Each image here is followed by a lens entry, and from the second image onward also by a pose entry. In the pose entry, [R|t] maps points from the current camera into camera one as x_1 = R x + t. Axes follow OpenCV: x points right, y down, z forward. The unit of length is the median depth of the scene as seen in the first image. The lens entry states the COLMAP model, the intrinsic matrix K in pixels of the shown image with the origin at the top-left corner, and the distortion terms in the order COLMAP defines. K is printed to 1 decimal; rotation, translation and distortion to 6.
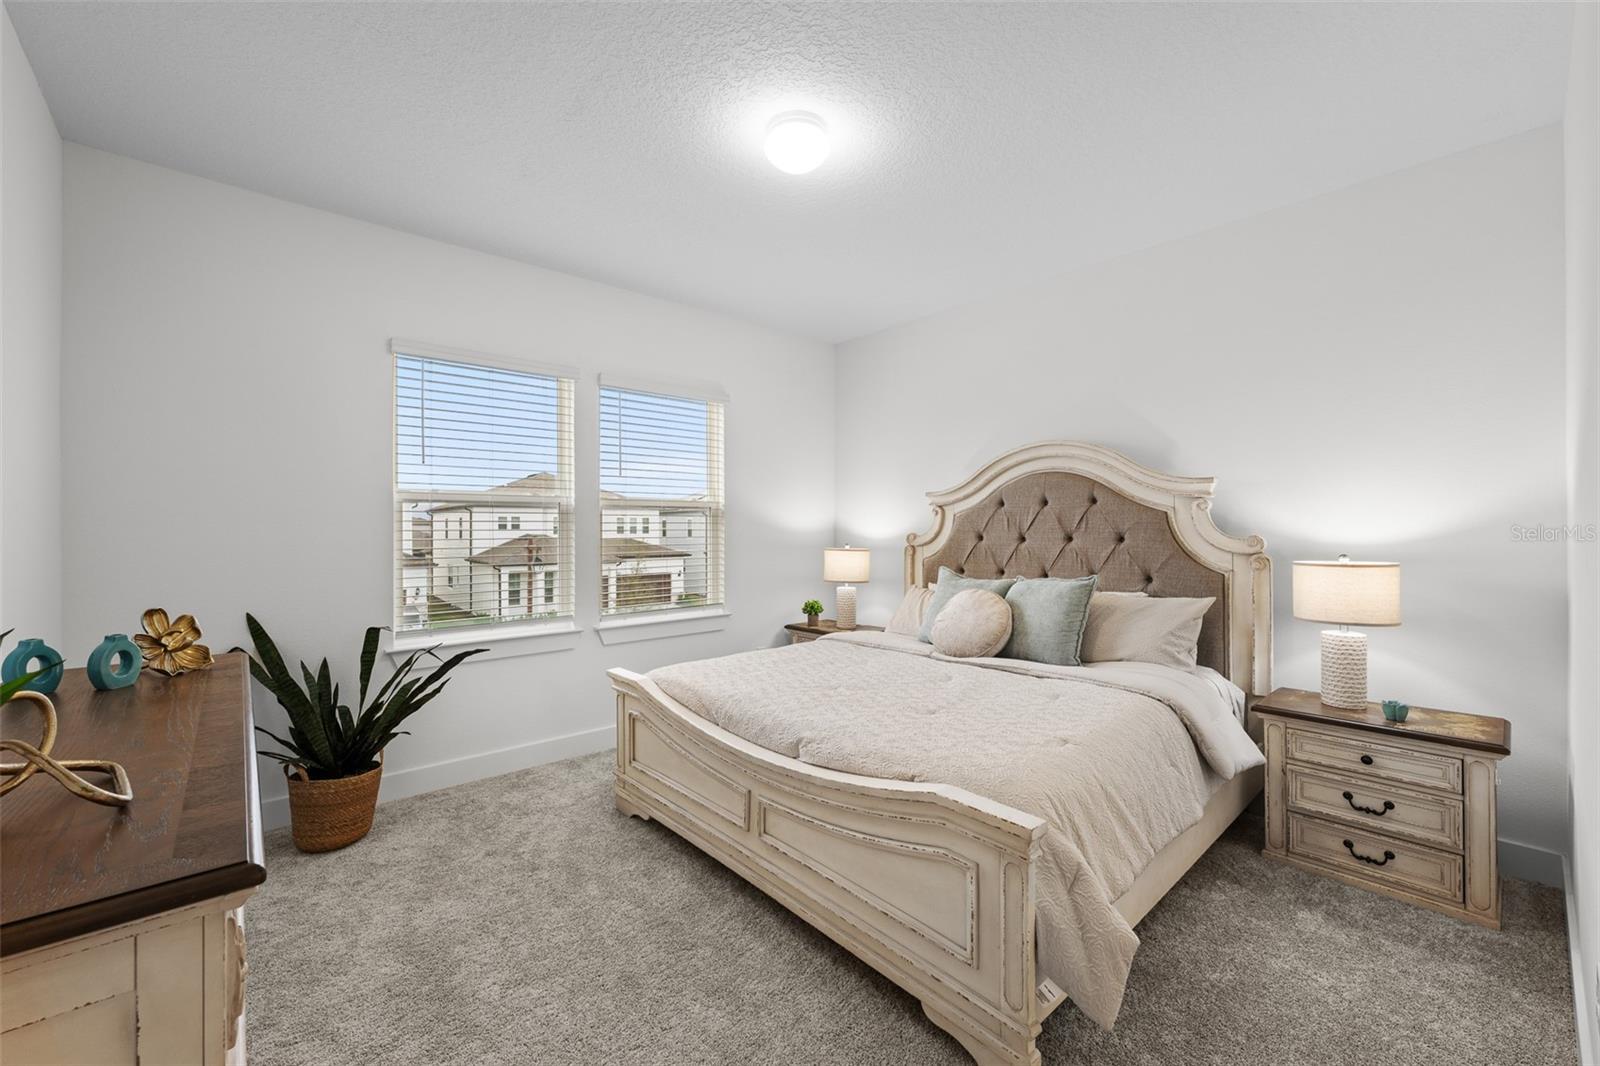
lens RADIAL K [[648.4, 0, 791.6], [0, 648.4, 523.5], [0, 0, 1]] dist [0.000462, 0.000341]
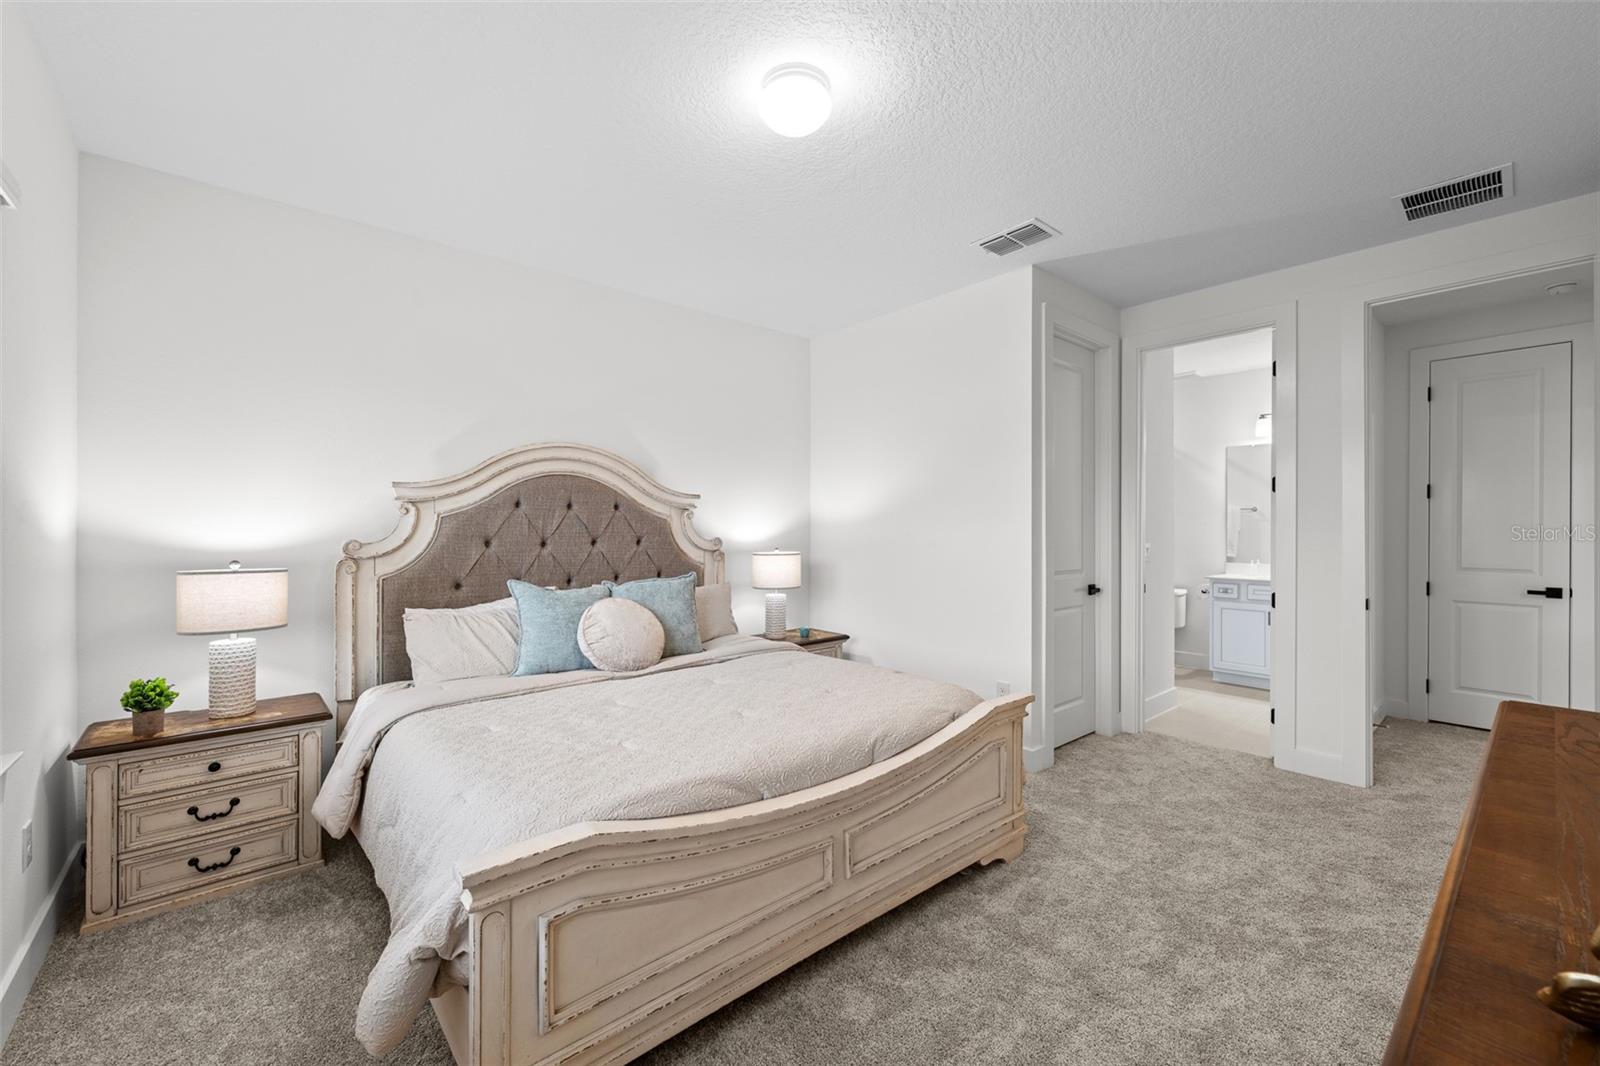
lens RADIAL K [[648.4, 0, 788.3], [0, 648.4, 540.1], [0, 0, 1]] dist [0.000462, 0.000341]
pose [[0.002778, -0.008386, 0.999961, -0.974671], [-0.007403, 0.999937, 0.008407, 0.012992], [-0.999969, -0.007426, 0.002716, 1.122779]]
